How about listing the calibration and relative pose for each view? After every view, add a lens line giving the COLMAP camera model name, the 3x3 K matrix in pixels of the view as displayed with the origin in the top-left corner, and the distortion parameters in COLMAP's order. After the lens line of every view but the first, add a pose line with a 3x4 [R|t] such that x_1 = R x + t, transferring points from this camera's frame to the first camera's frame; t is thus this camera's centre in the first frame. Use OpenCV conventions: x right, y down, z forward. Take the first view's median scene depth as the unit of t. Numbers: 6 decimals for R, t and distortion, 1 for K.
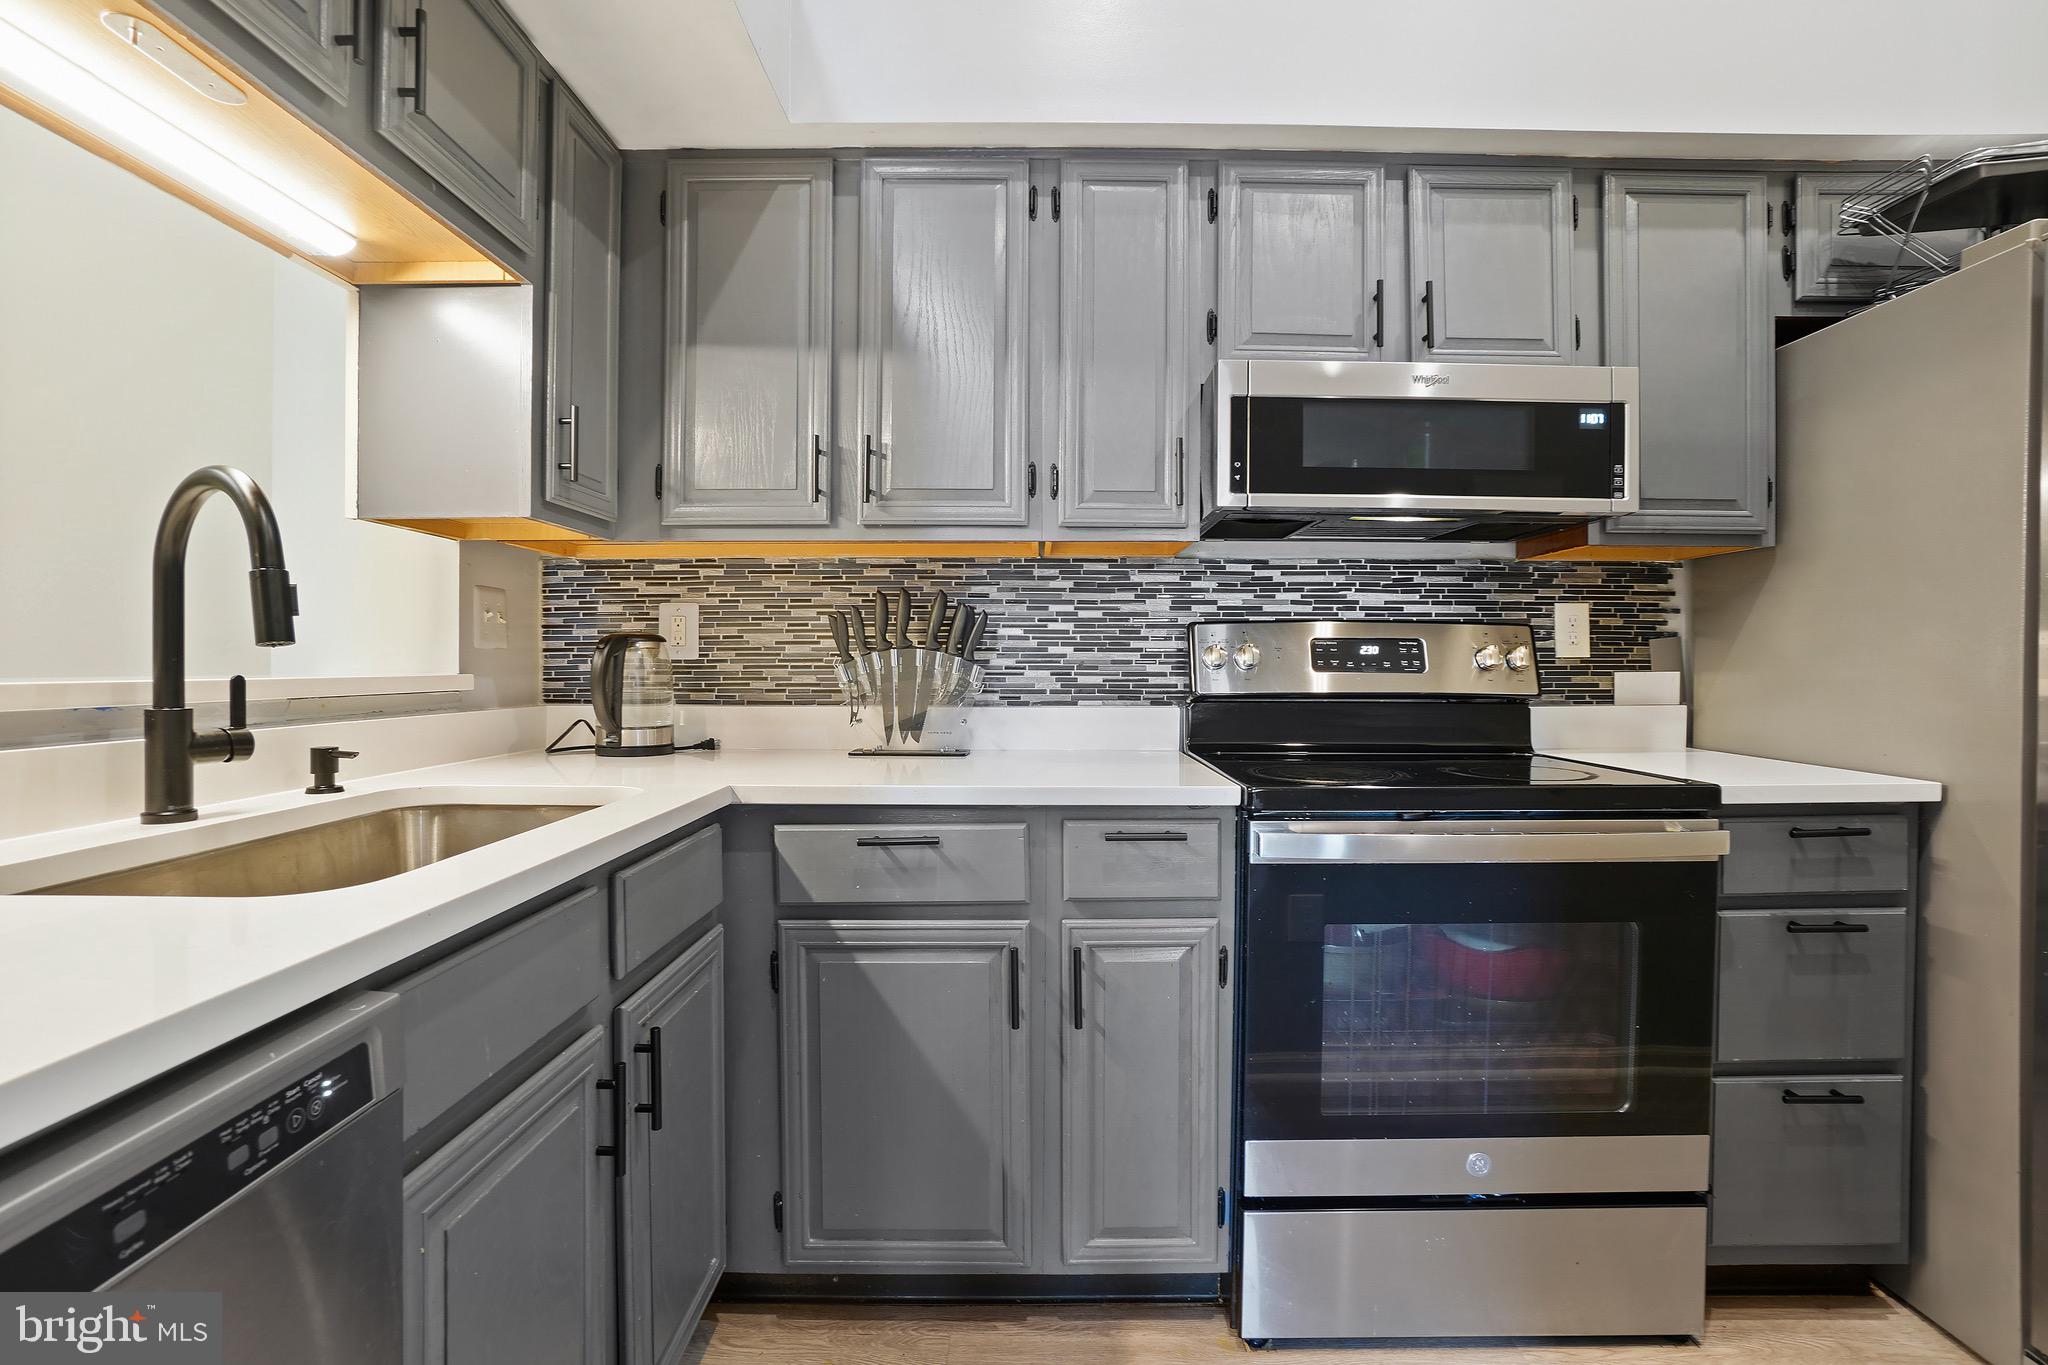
lens RADIAL K [[936.9, 0, 1024.0], [0, 936.9, 682.5], [0, 0, 1]] dist [-0.031302, 0.016034]
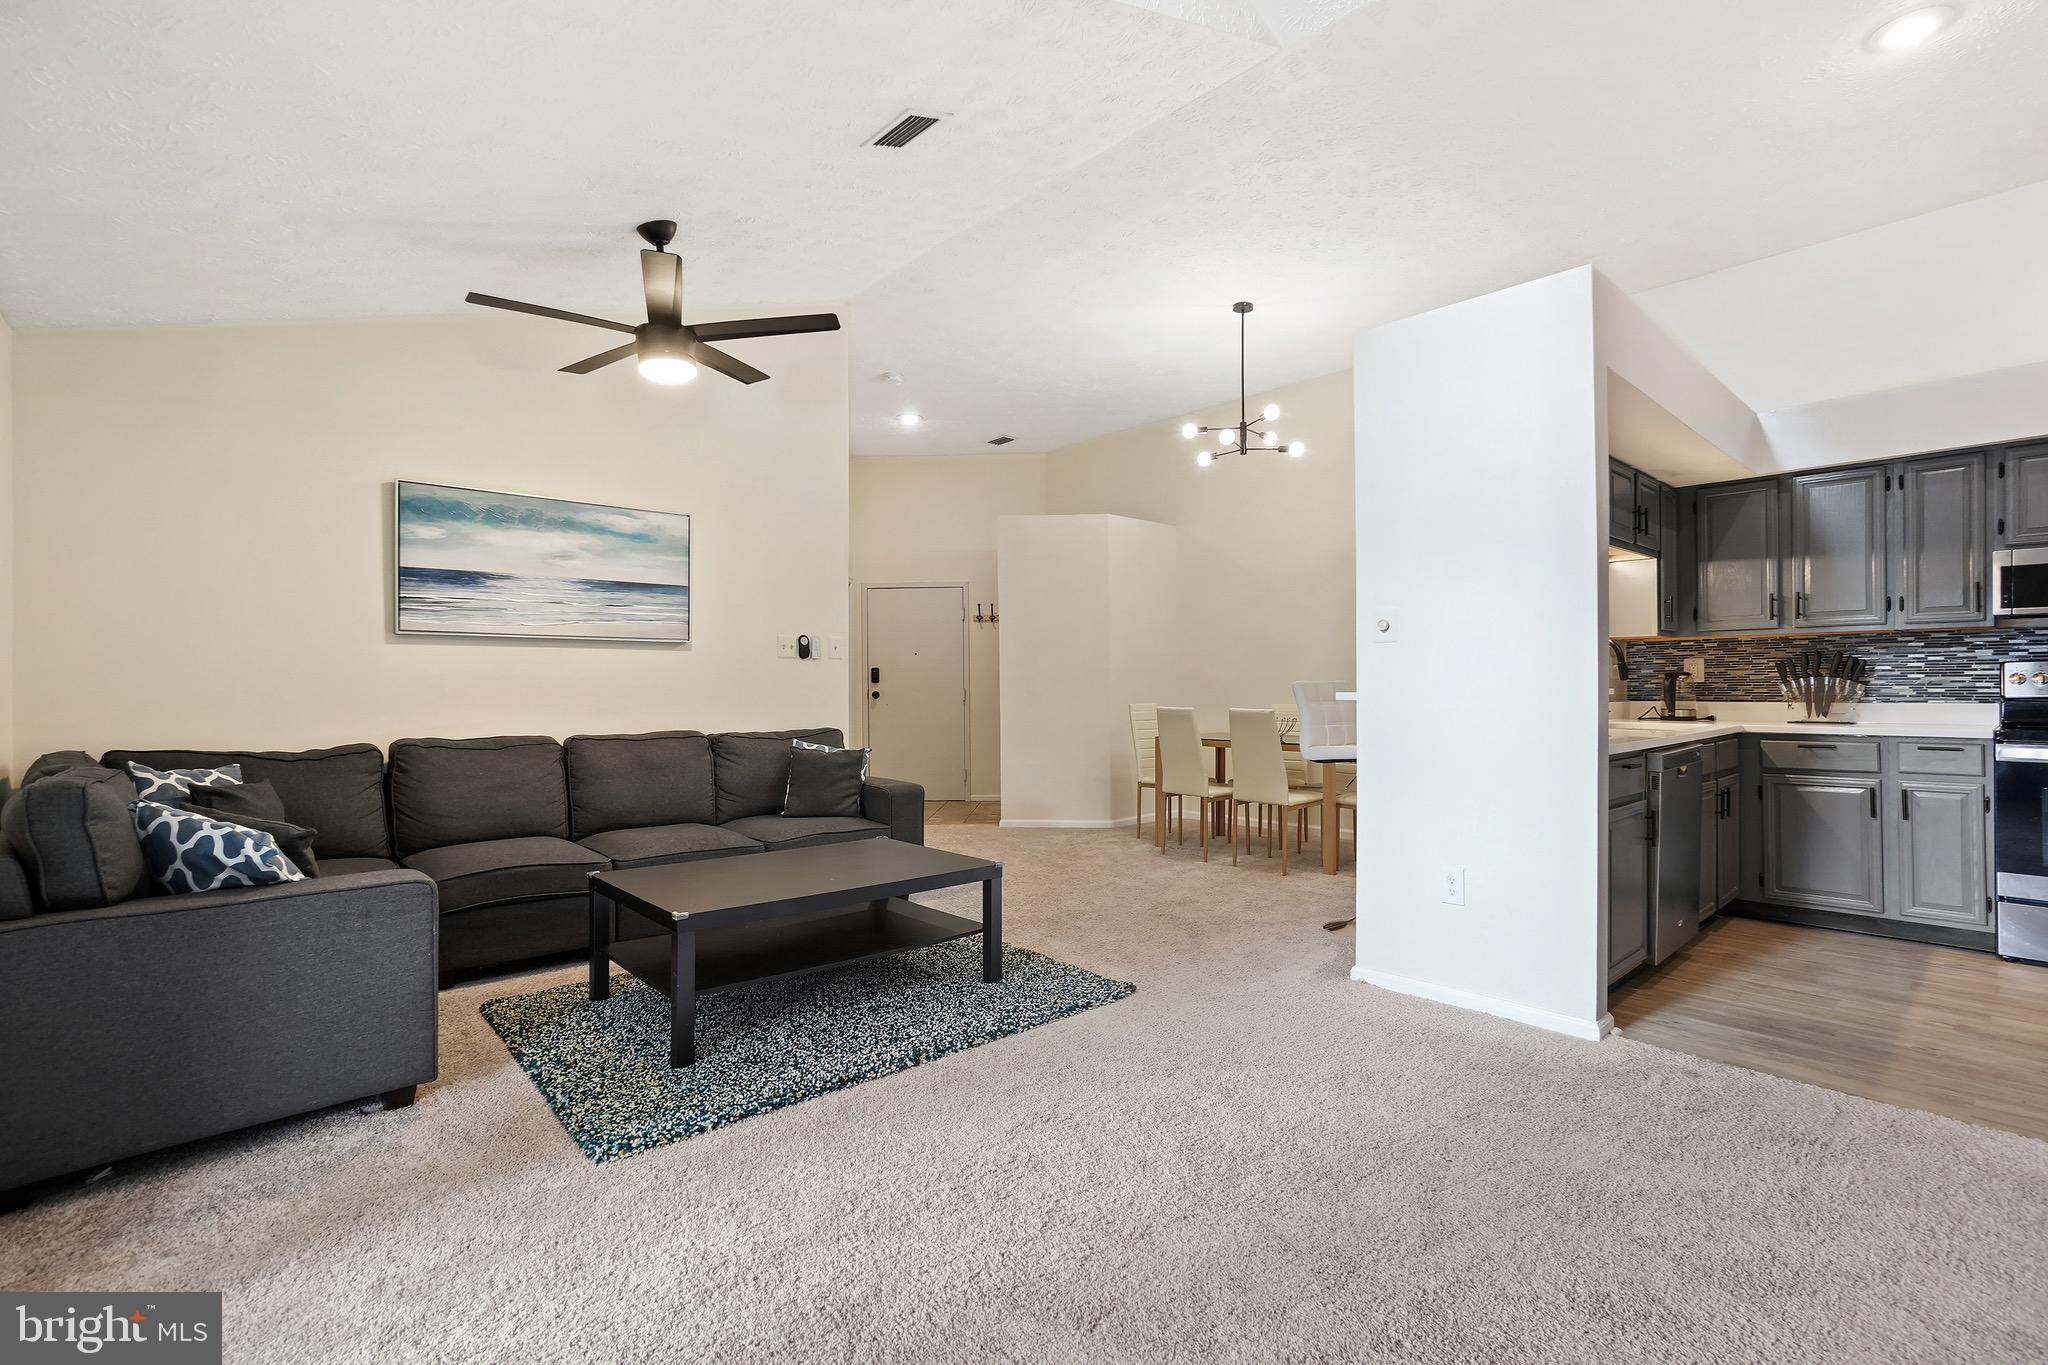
lens RADIAL K [[936.9, 0, 1024.0], [0, 936.9, 682.5], [0, 0, 1]] dist [-0.031302, 0.016034]
pose [[0.671635, -0.010140, -0.740812, 0.239559], [-0.006745, 0.999781, -0.019800, 0.035507], [0.740851, 0.018295, 0.671420, -1.942567]]
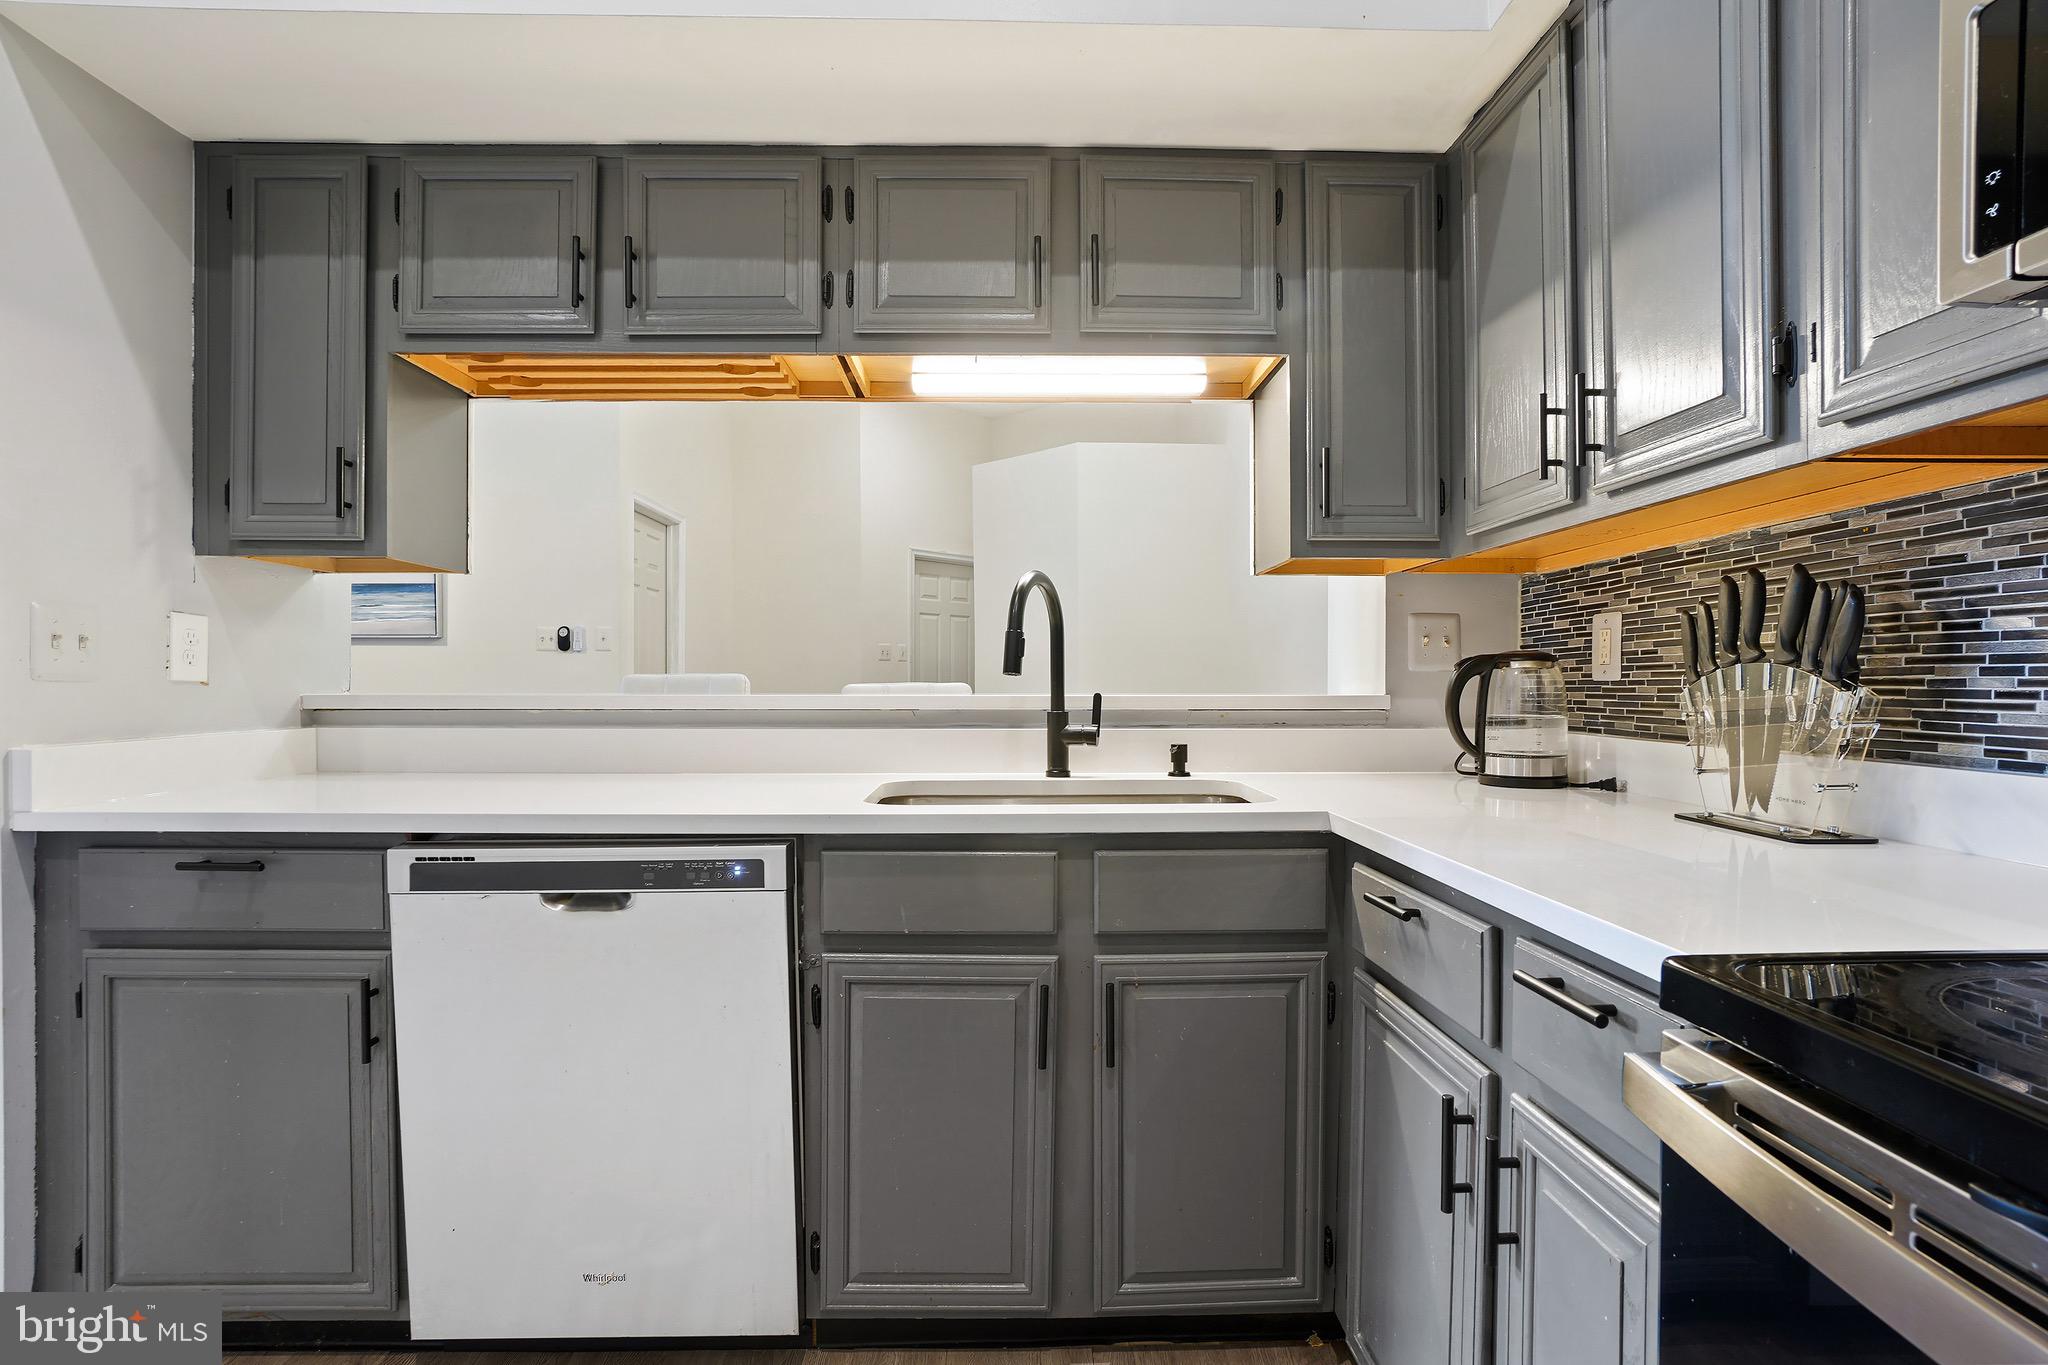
lens RADIAL K [[985.3, 0, 1024.0], [0, 985.3, 682.5], [0, 0, 1]] dist [-0.070661, 0.031869]
pose [[0.034827, -0.002554, -0.999390, 0.505746], [-0.019607, 0.999803, -0.003238, -0.010741], [0.999201, 0.019708, 0.034770, 0.478817]]
